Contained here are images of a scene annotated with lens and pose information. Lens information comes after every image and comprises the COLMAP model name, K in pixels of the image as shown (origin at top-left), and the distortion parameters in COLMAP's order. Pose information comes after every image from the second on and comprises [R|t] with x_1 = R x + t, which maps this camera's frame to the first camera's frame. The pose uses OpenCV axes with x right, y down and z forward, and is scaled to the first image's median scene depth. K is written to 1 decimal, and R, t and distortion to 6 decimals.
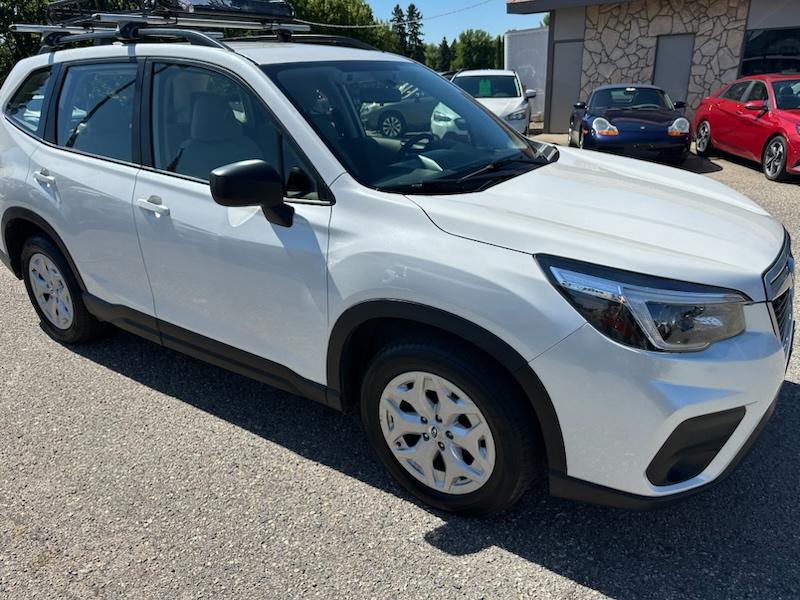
lens RADIAL K [[553.0, 0, 397.3], [0, 553.0, 299.5], [0, 0, 1]] dist [0.034201, -0.042524]
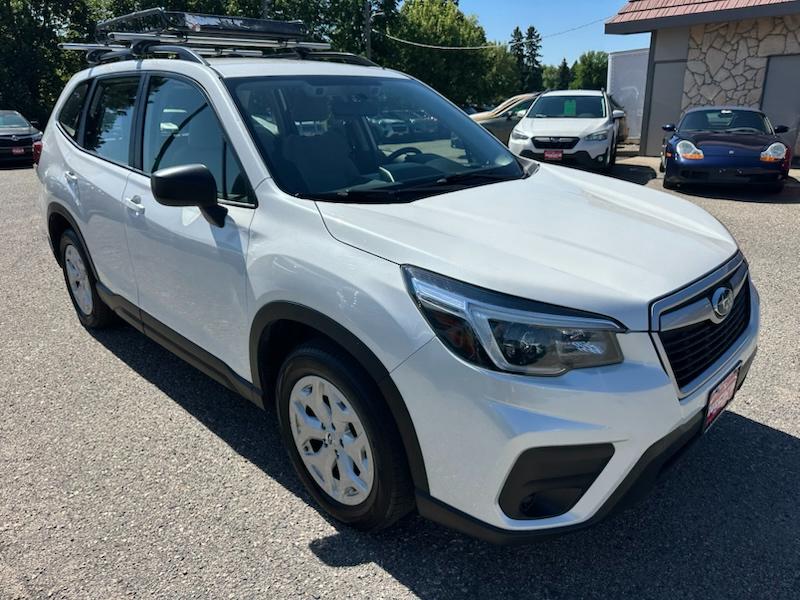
lens RADIAL K [[555.4, 0, 402.1], [0, 555.4, 291.5], [0, 0, 1]] dist [0.006775, -0.008593]
pose [[0.983946, 0.068814, -0.164669, 0.231954], [-0.075983, 0.996399, -0.037631, 0.002106], [0.161486, 0.049538, 0.985631, 0.016441]]
